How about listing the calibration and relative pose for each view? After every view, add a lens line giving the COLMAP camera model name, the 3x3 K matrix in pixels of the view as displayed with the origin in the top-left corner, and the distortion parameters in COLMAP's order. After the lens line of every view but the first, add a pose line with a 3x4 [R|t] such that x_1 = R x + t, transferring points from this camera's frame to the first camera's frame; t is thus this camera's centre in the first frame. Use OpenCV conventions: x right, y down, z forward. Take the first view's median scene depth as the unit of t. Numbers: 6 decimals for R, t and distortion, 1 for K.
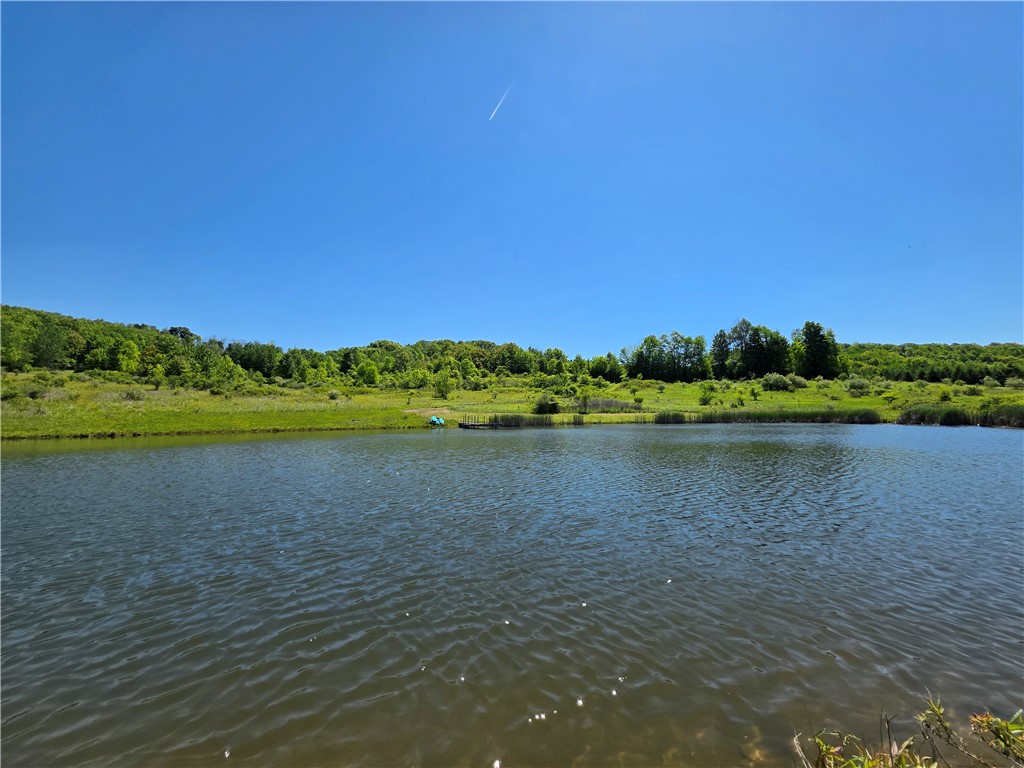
lens RADIAL K [[413.6, 0, 512.0], [0, 413.6, 384.0], [0, 0, 1]] dist [0.000785, 0.000078]
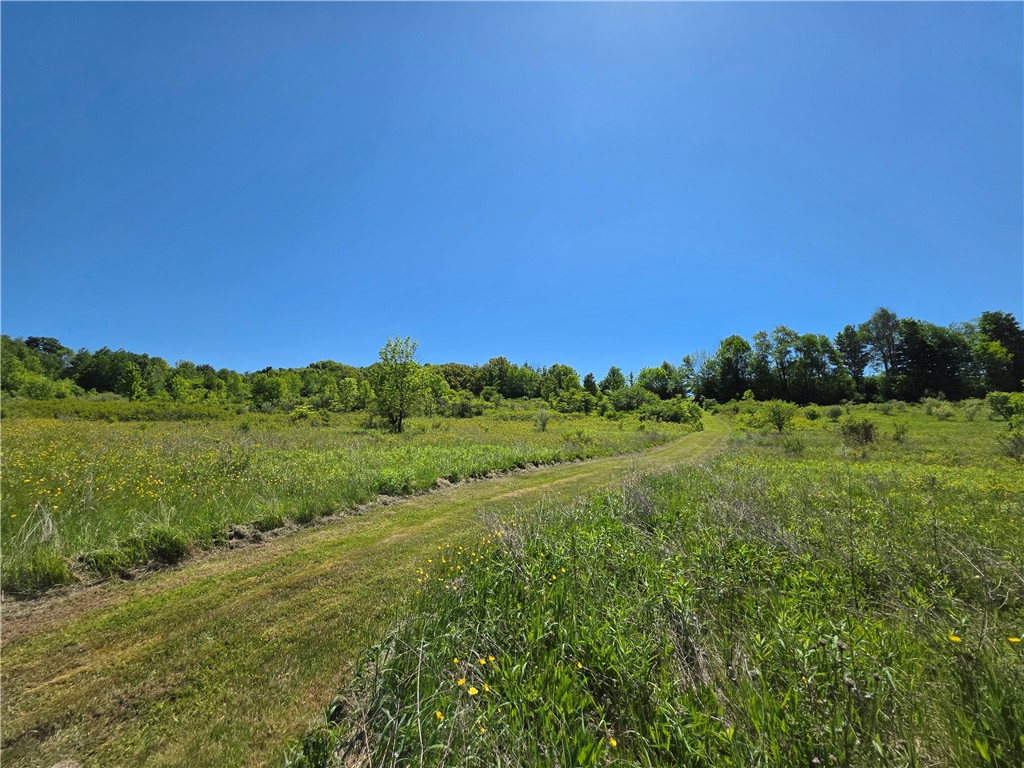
lens RADIAL K [[413.6, 0, 512.0], [0, 413.6, 384.0], [0, 0, 1]] dist [0.000785, 0.000078]
pose [[0.996259, 0.012727, 0.085477, -0.046817], [-0.004951, 0.995878, -0.090566, 0.013432], [-0.086277, 0.089804, 0.992215, 0.315285]]
